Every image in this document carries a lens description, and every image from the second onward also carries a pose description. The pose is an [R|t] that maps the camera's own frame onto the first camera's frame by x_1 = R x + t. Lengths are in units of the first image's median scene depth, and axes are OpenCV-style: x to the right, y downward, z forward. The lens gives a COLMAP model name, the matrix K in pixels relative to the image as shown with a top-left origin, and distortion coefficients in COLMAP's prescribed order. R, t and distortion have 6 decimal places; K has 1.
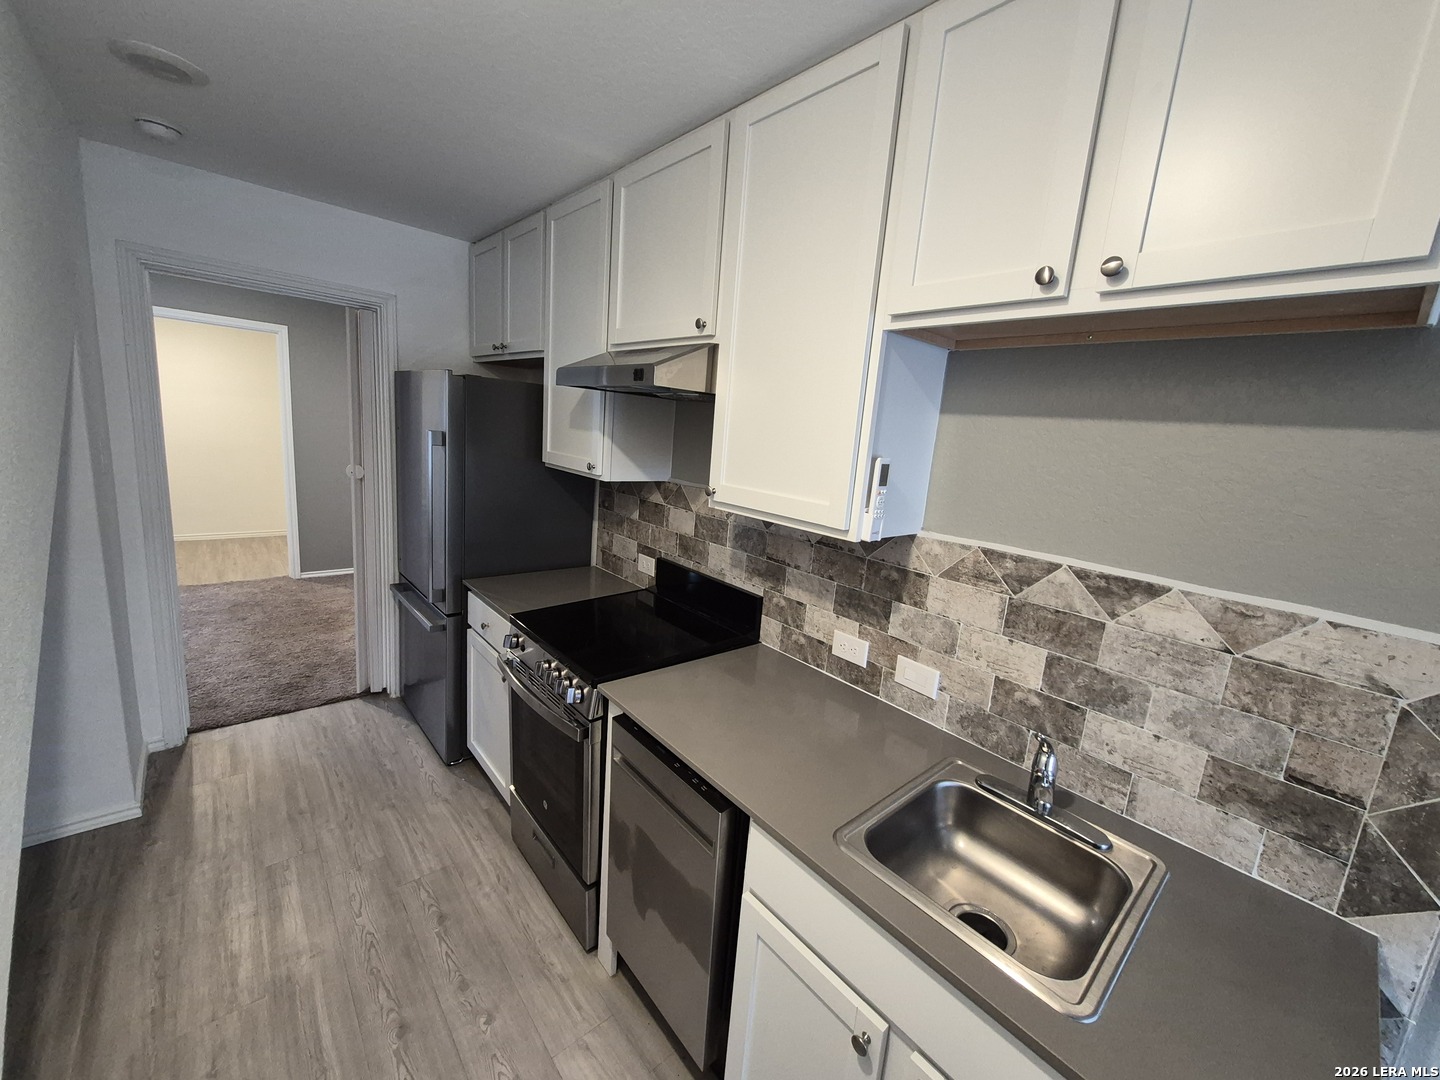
lens RADIAL K [[560.6, 0, 731.0], [0, 560.6, 531.8], [0, 0, 1]] dist [0.002299, -0.001113]
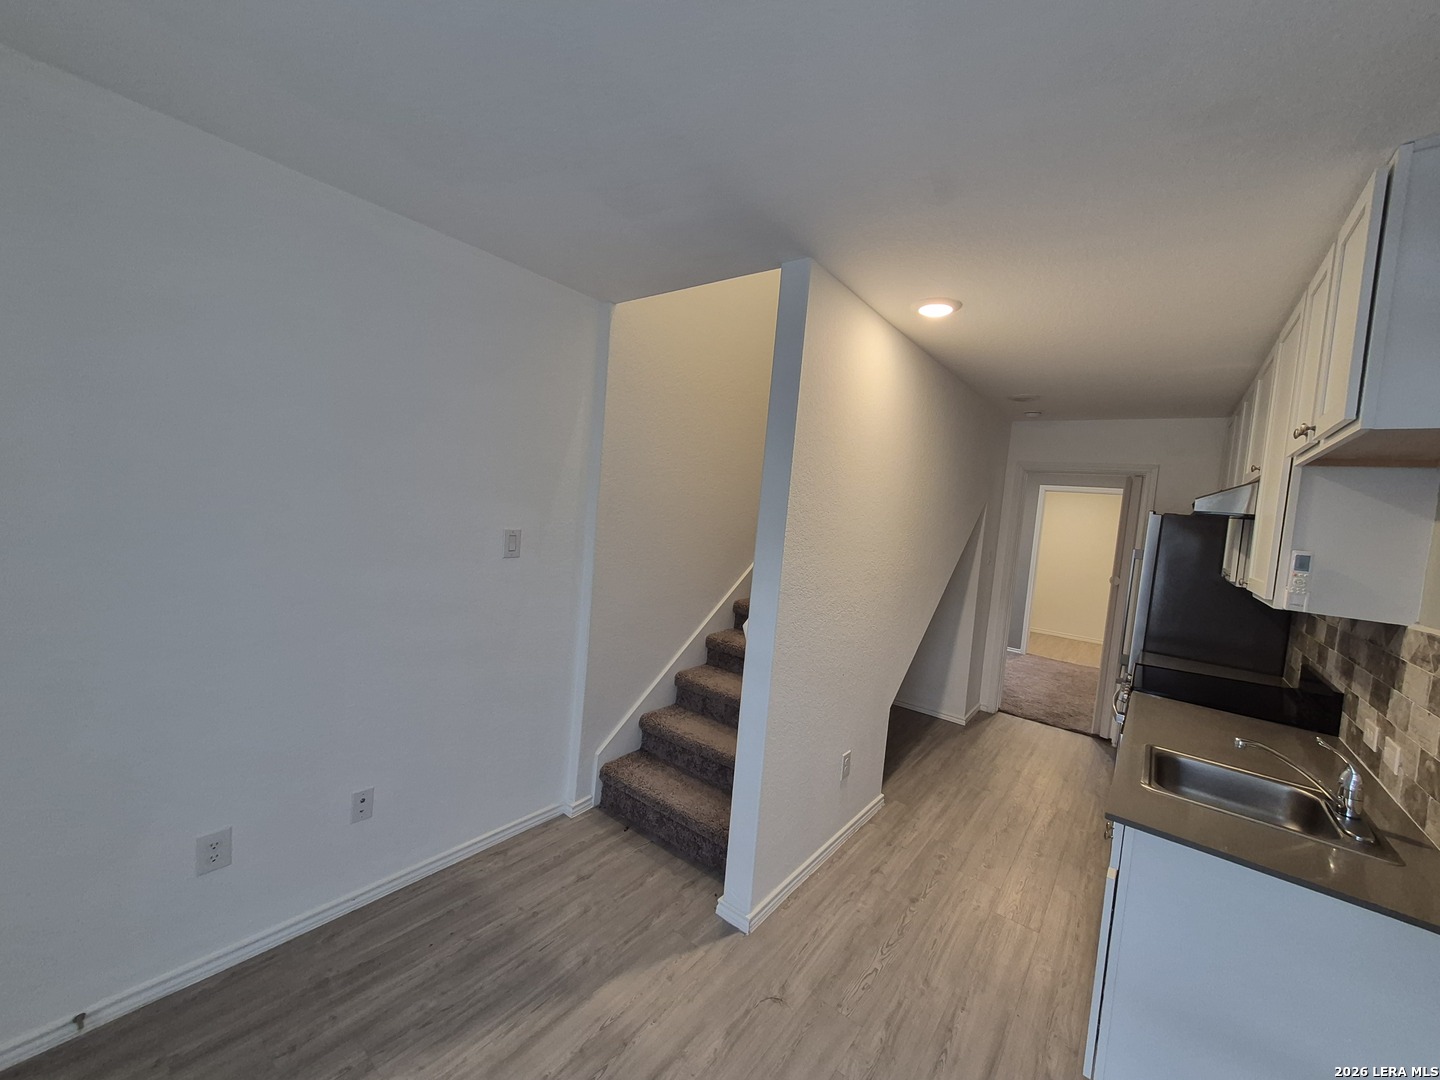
lens RADIAL K [[560.6, 0, 730.5], [0, 560.6, 536.8], [0, 0, 1]] dist [0.002299, -0.001113]
pose [[0.190329, -0.009288, -0.981676, 1.049414], [-0.245540, 0.967723, -0.056761, 0.202722], [0.950518, 0.251845, 0.181905, -0.481086]]
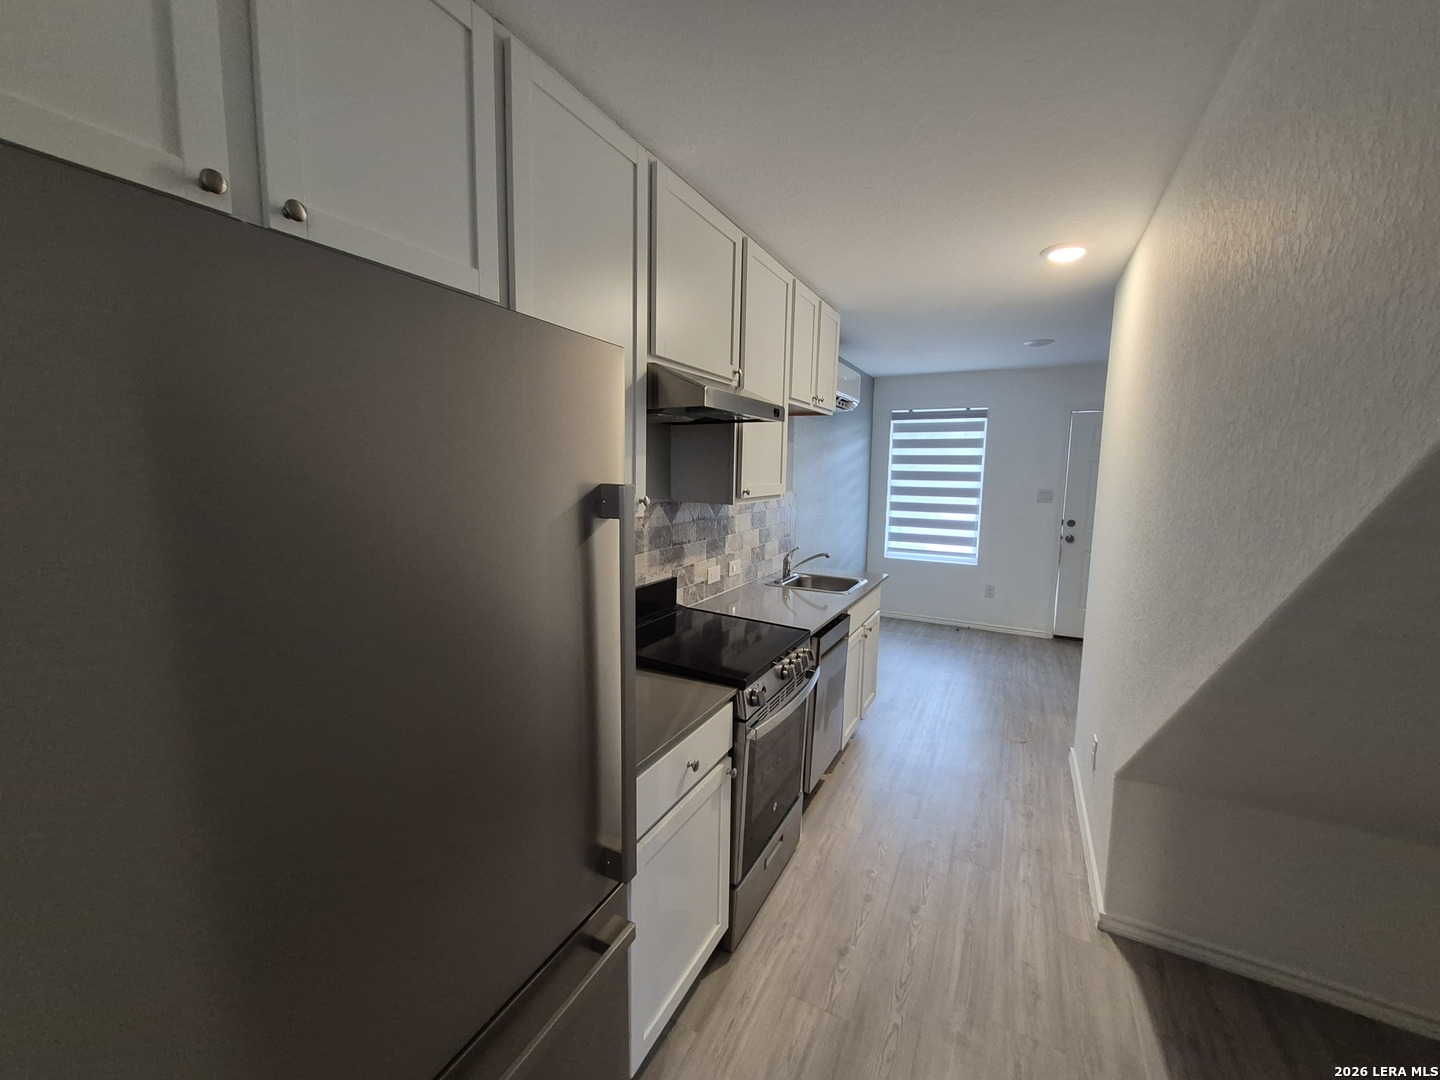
lens RADIAL K [[560.6, 0, 725.3], [0, 560.6, 530.7], [0, 0, 1]] dist [0.002299, -0.001113]
pose [[-0.344985, -0.196833, 0.917737, -1.301866], [0.123489, 0.959747, 0.252264, -0.333466], [-0.930449, 0.200357, -0.306792, 1.450297]]
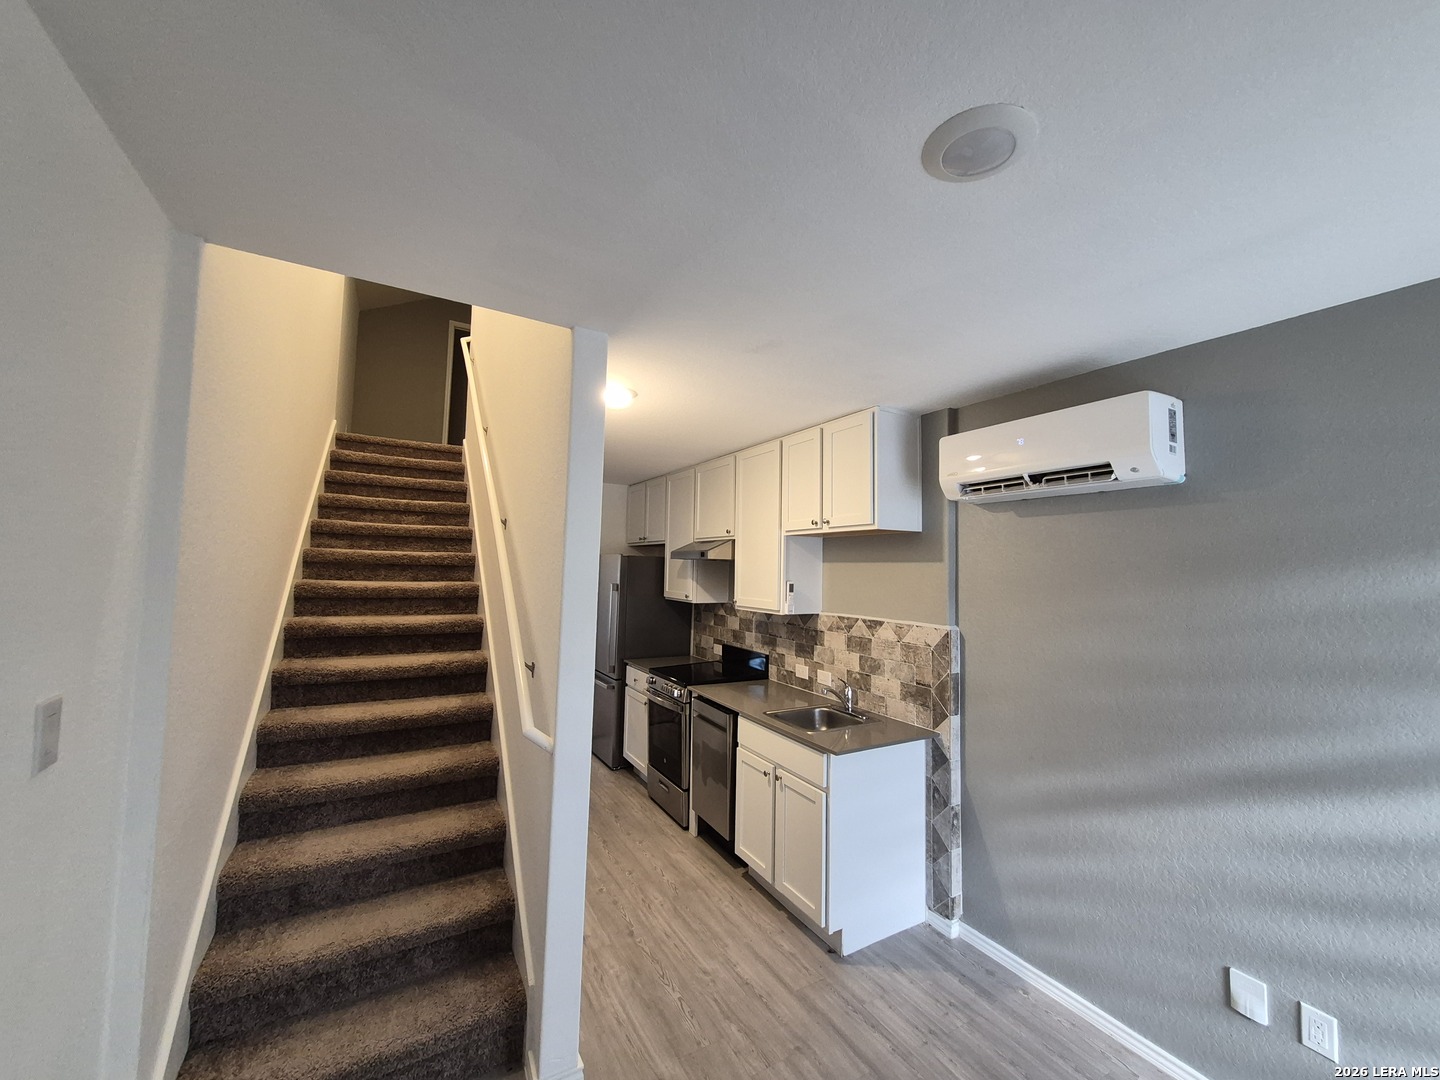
lens RADIAL K [[560.6, 0, 731.0], [0, 560.6, 534.0], [0, 0, 1]] dist [0.002299, -0.001113]
pose [[0.979210, -0.074427, -0.188702, 0.388475], [0.024159, 0.966427, -0.255804, 0.239827], [0.201406, 0.245927, 0.948133, -1.205014]]
